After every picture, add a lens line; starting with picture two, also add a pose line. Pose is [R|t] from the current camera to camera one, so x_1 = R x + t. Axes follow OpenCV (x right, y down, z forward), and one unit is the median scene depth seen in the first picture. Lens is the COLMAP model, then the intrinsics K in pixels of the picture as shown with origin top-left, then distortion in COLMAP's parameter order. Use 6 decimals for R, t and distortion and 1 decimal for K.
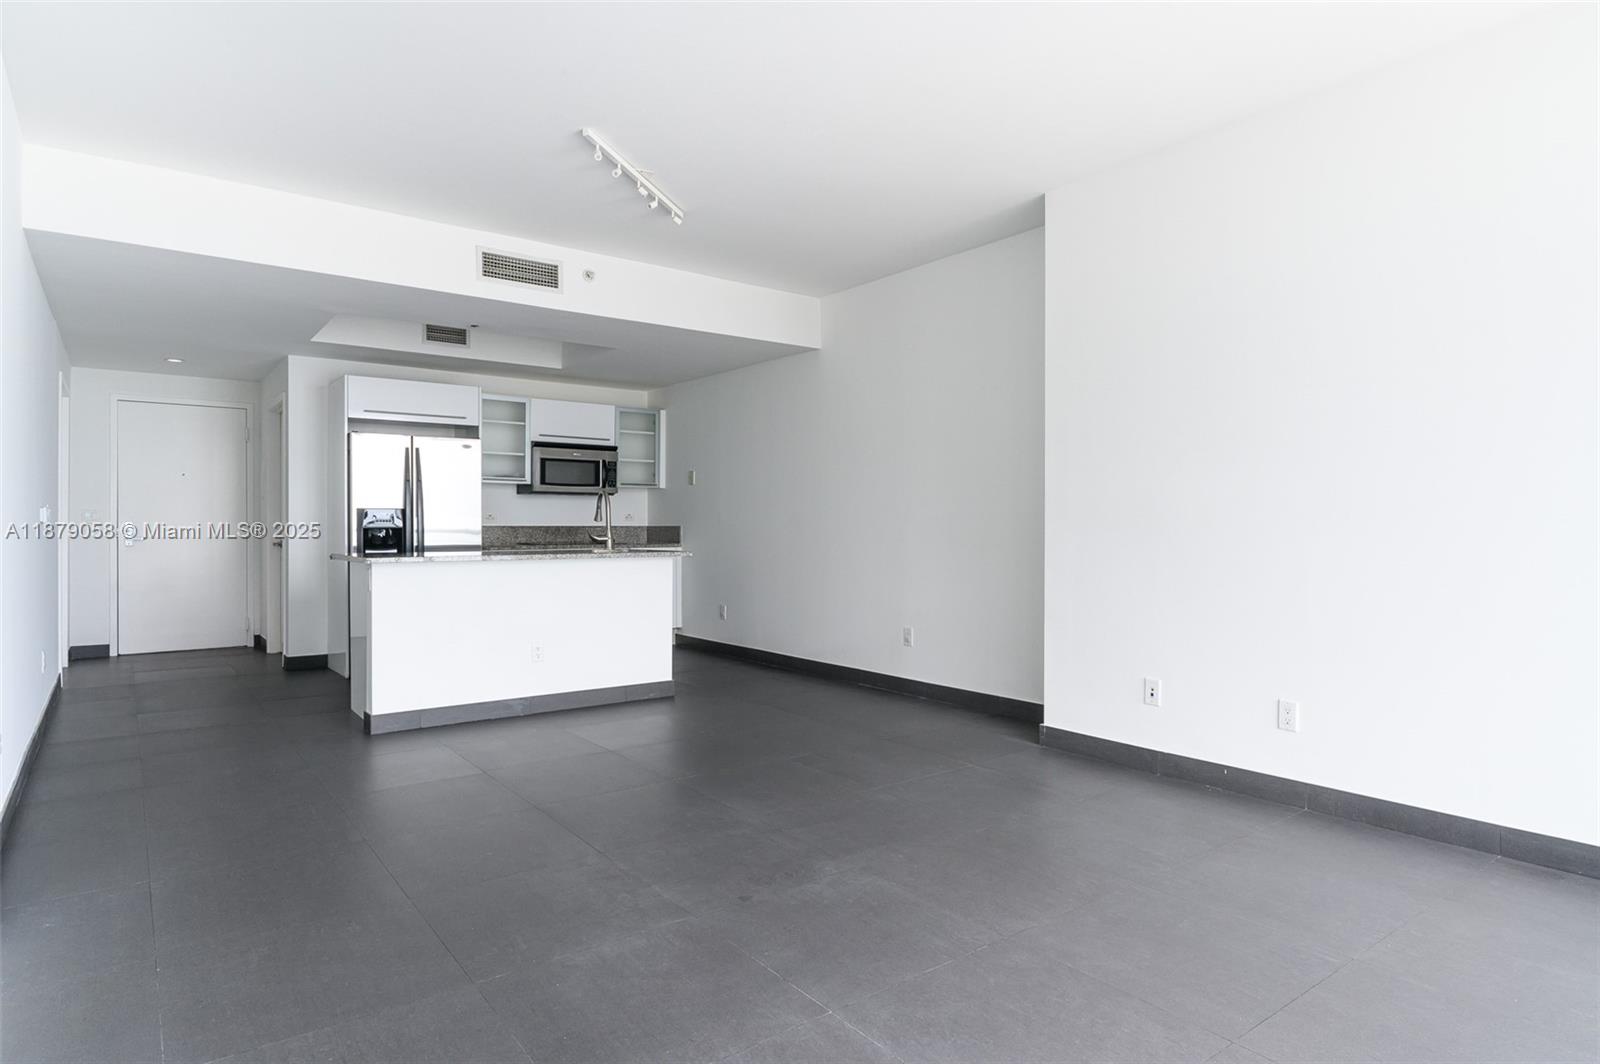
lens RADIAL K [[895.7, 0, 801.4], [0, 895.7, 524.8], [0, 0, 1]] dist [0.003420, -0.001770]
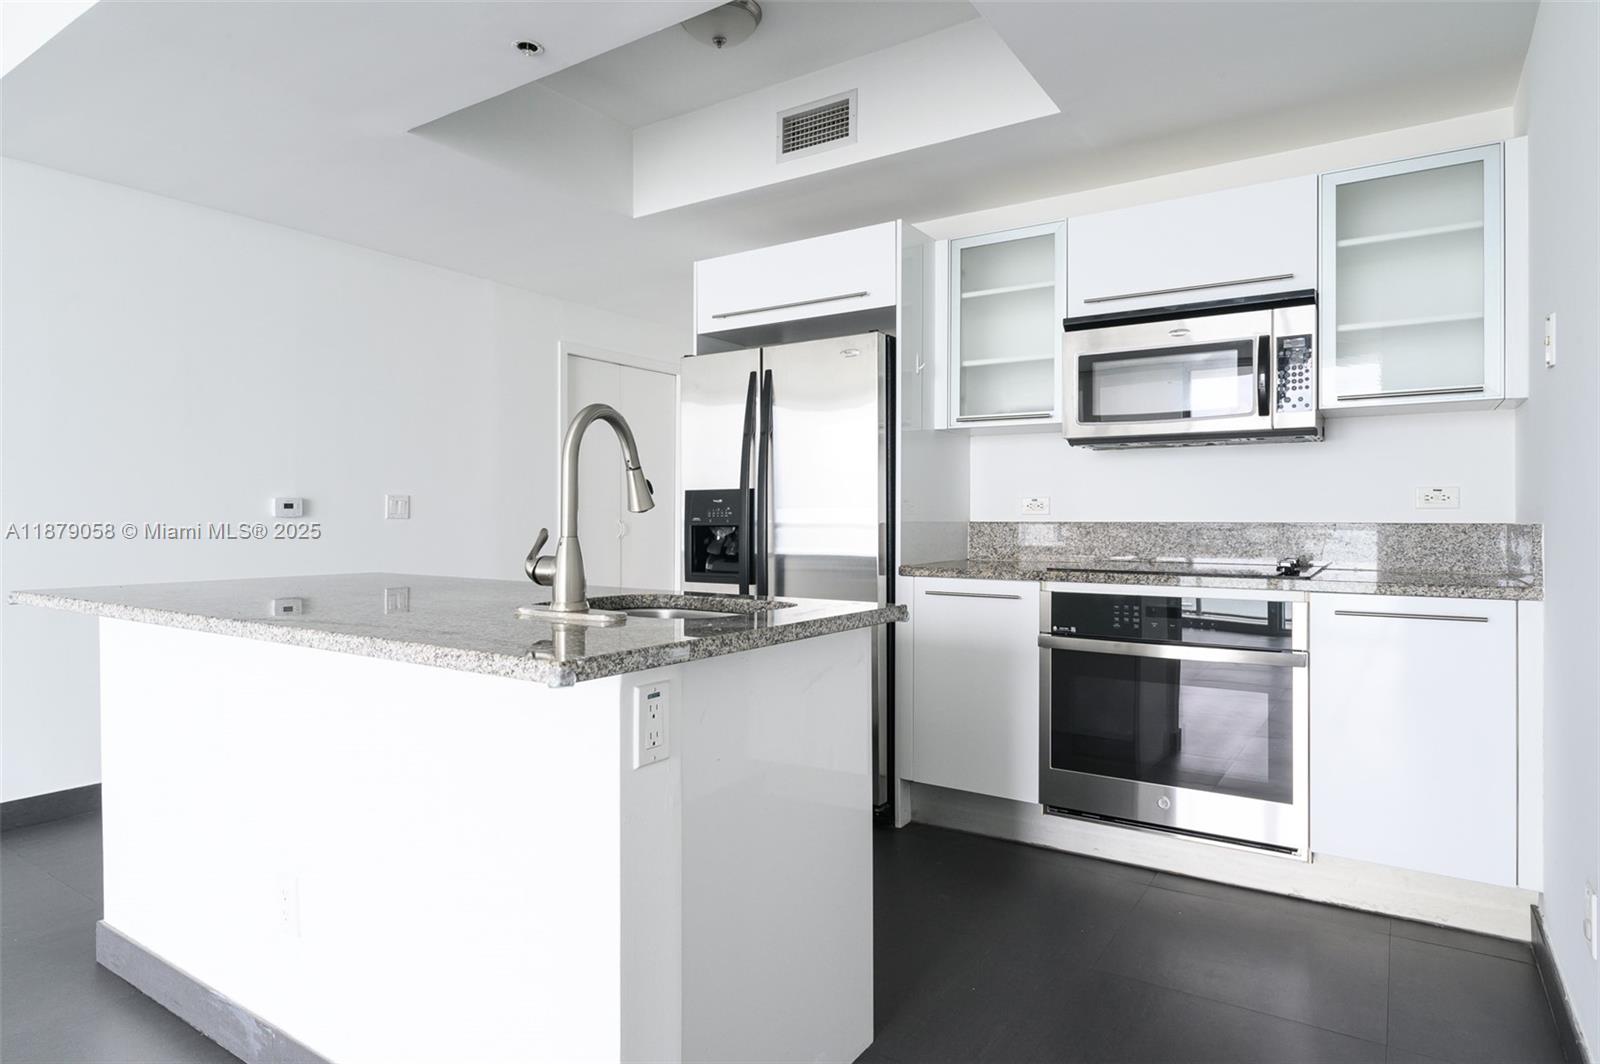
lens RADIAL K [[906.3, 0, 793.6], [0, 906.3, 513.3], [0, 0, 1]] dist [-0.000412, -0.001034]
pose [[0.326197, -0.003901, -0.945294, 0.061990], [0.000437, 0.999992, -0.003976, -0.001514], [0.945302, 0.000884, 0.326196, 0.804434]]
